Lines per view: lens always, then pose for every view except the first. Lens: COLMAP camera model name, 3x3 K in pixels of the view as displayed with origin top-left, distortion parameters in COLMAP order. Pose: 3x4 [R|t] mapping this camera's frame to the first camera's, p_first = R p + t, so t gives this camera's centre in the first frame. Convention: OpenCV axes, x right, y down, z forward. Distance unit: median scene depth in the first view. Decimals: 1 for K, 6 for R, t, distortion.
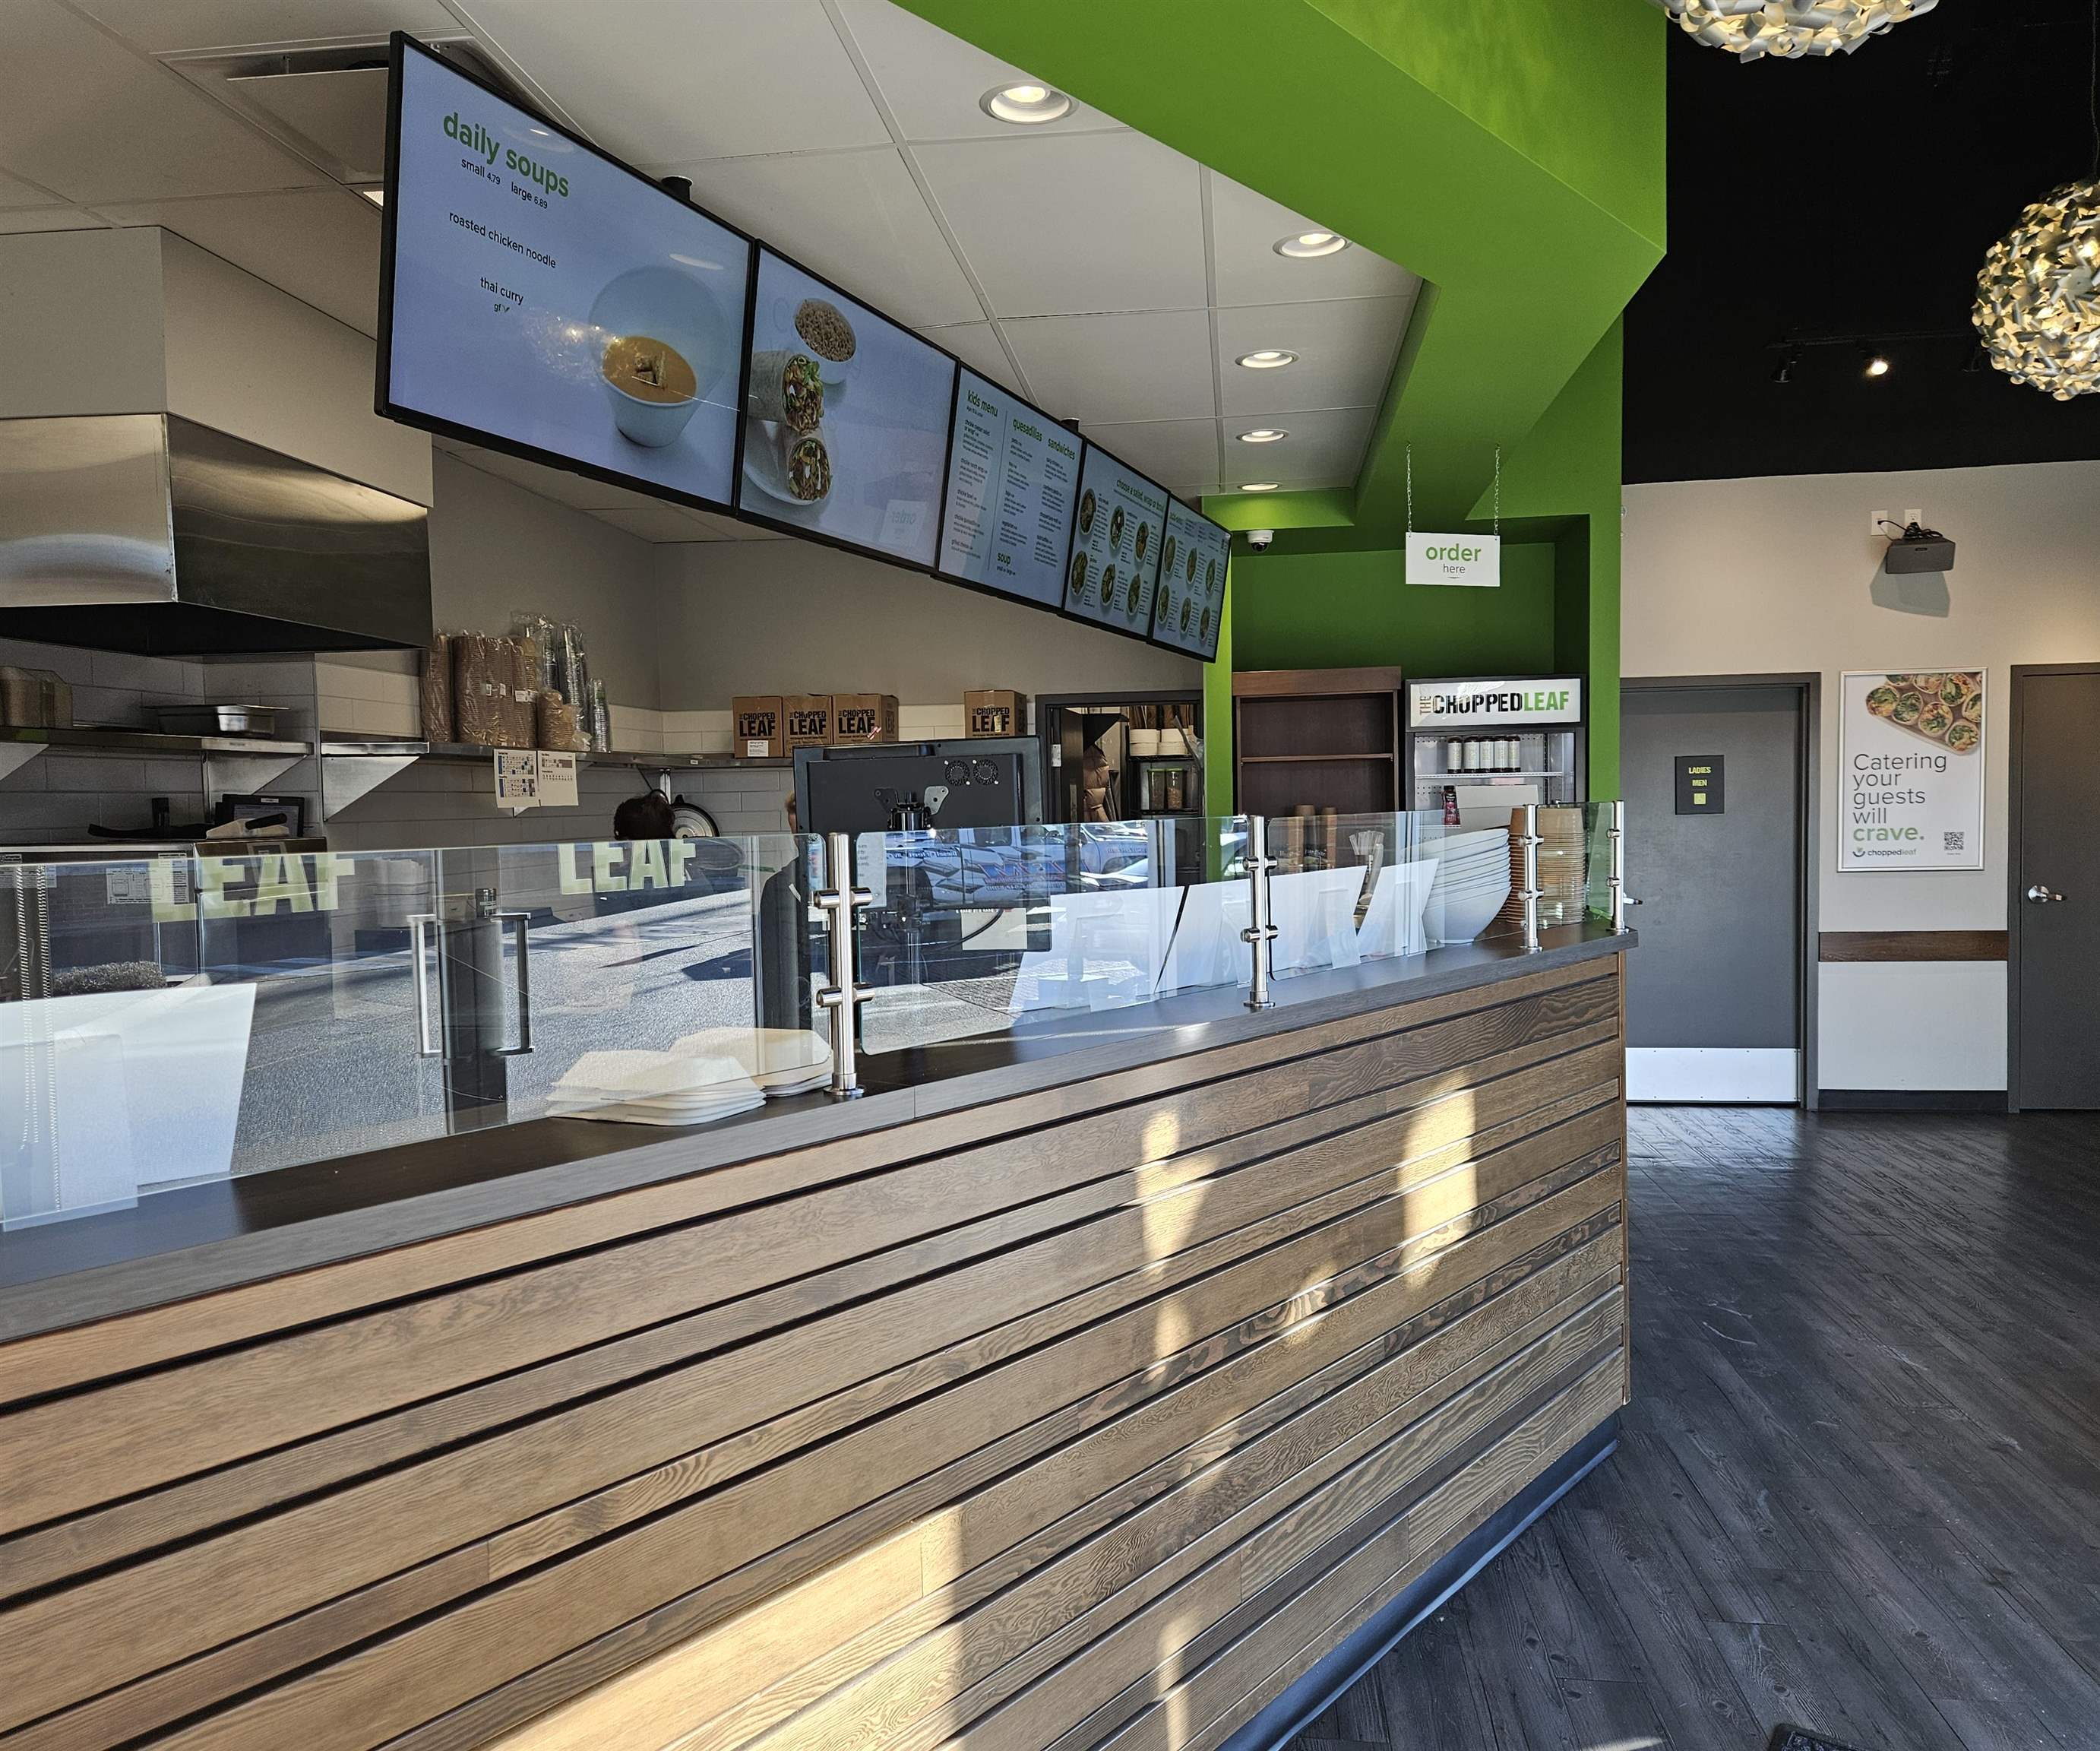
lens RADIAL K [[1635.3, 0, 1079.4], [0, 1635.3, 877.9], [0, 0, 1]] dist [0.063797, -0.002968]
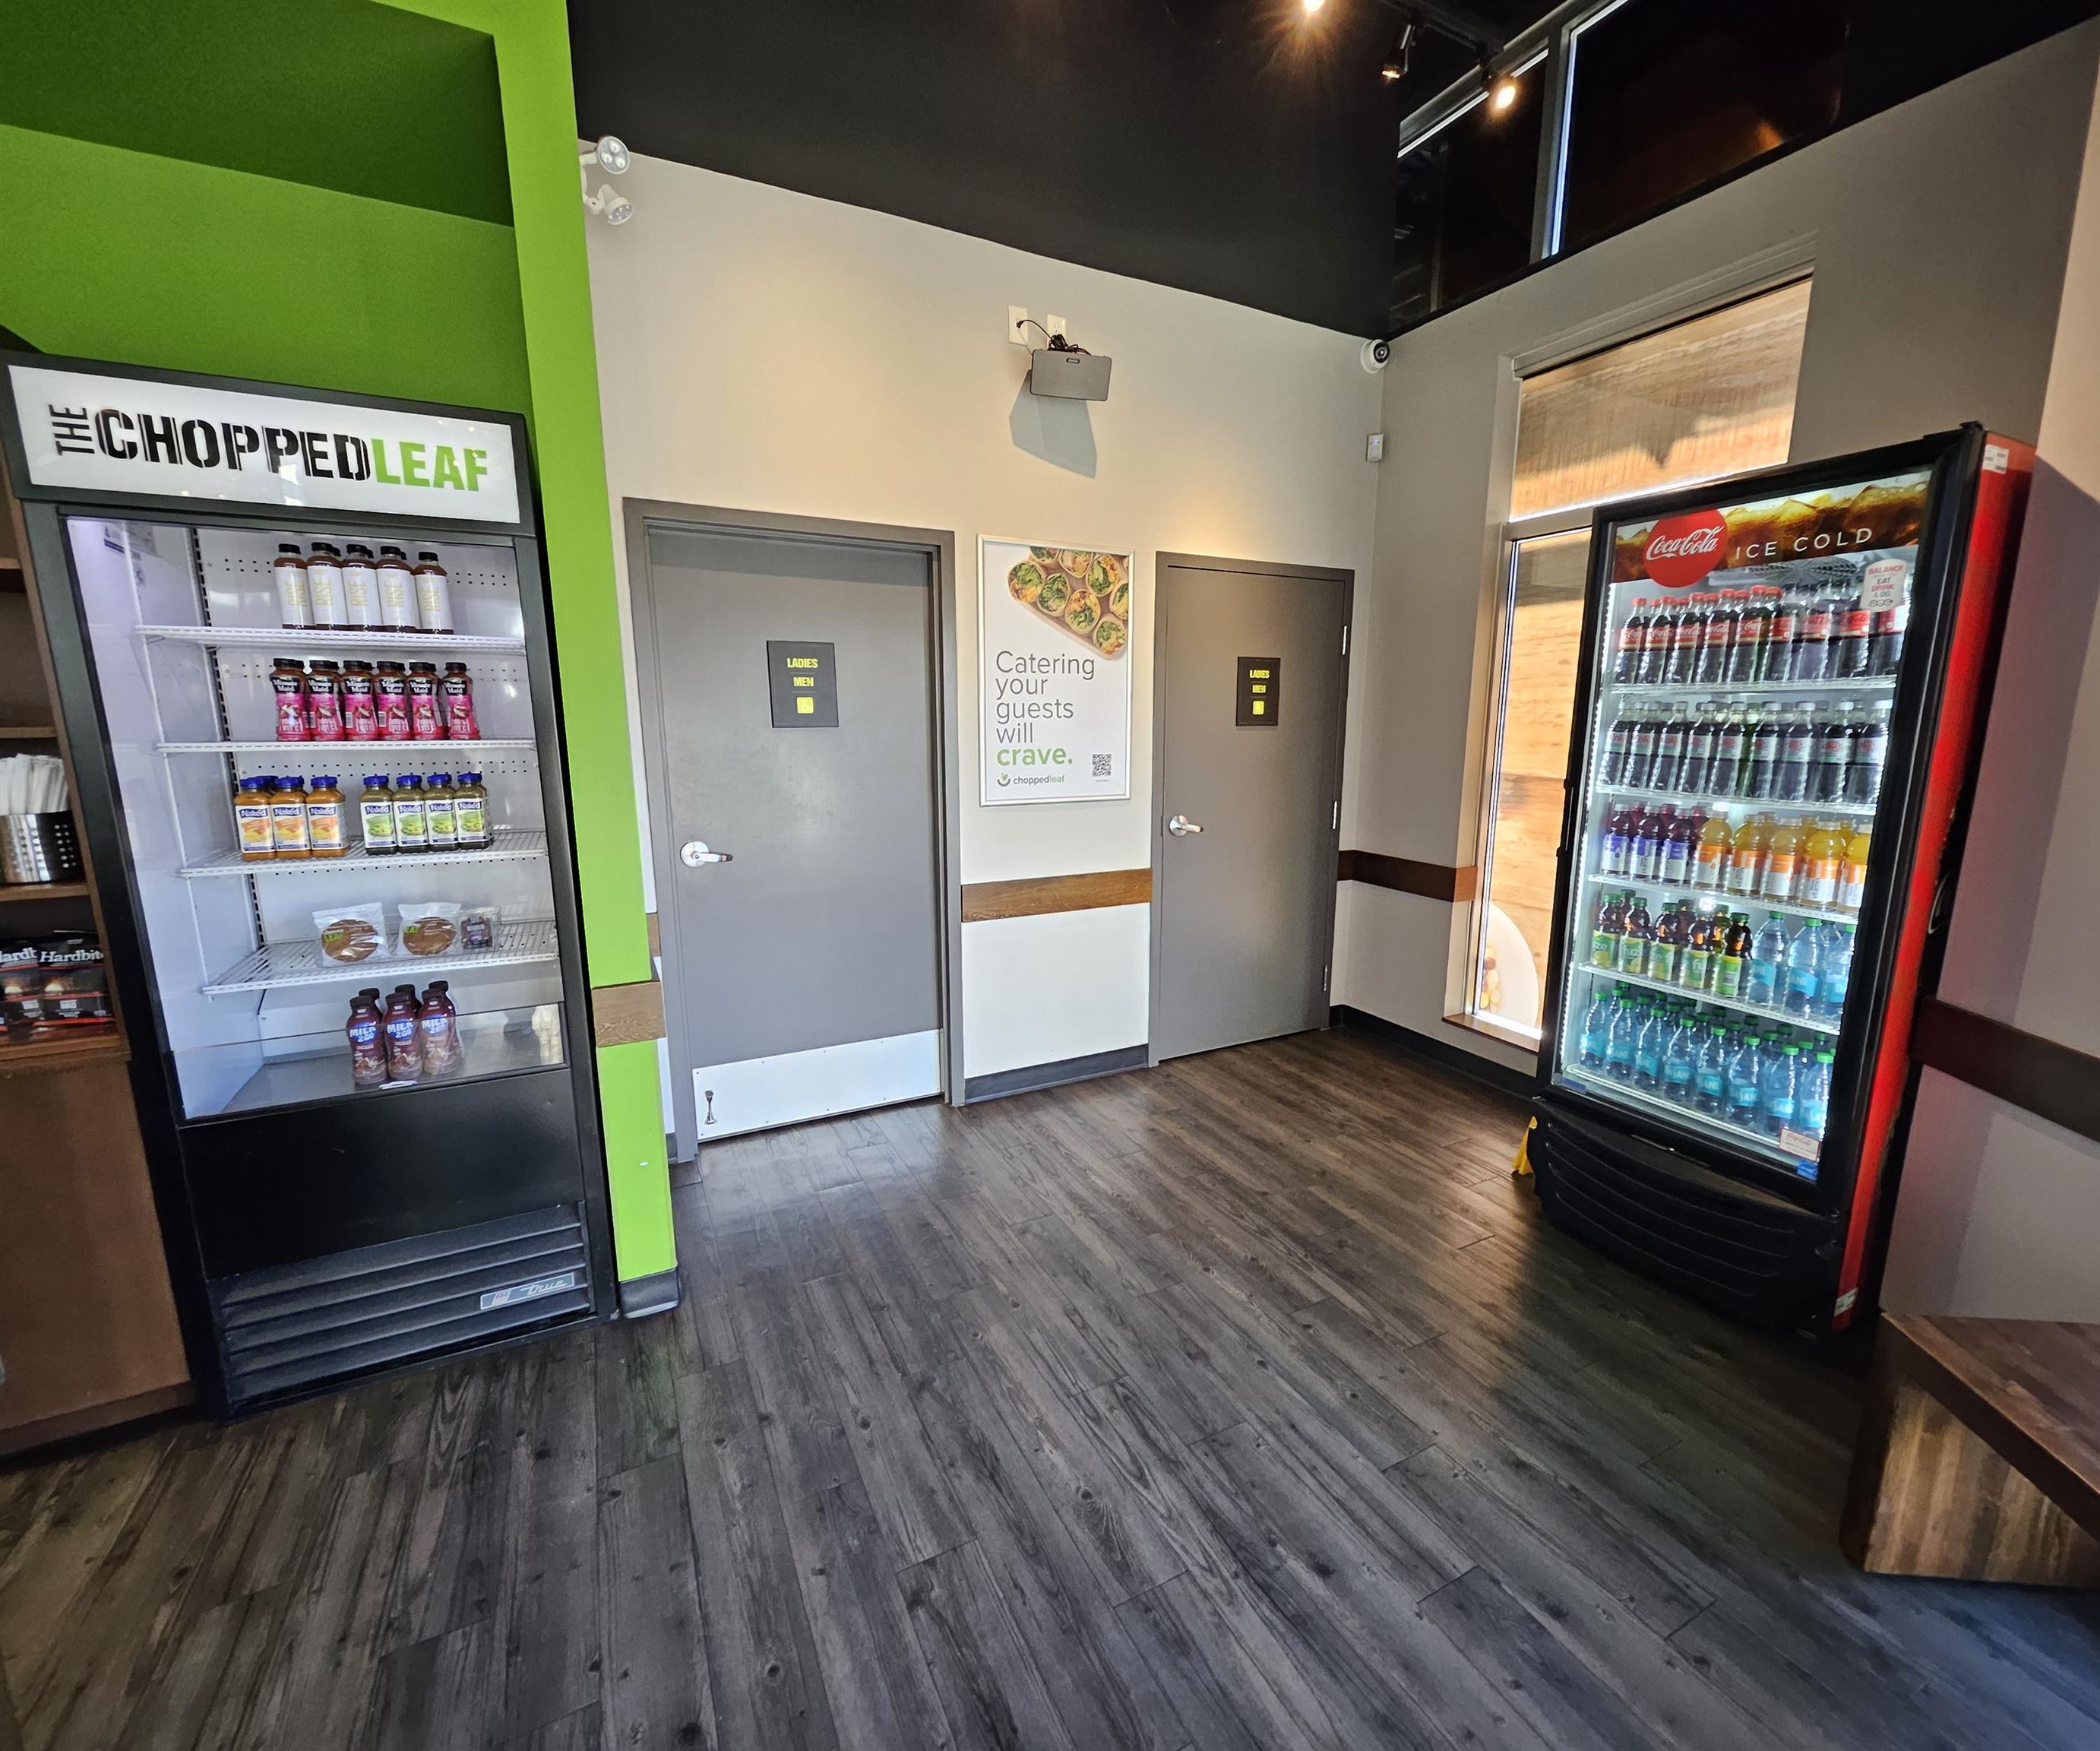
lens RADIAL K [[920.7, 0, 1062.1], [0, 920.7, 890.9], [0, 0, 1]] dist [0.013579, -0.007457]
pose [[0.843437, -0.080365, 0.531182, 0.259534], [0.009359, 0.990796, 0.135040, -0.022174], [-0.537146, -0.108927, 0.836427, 0.619161]]
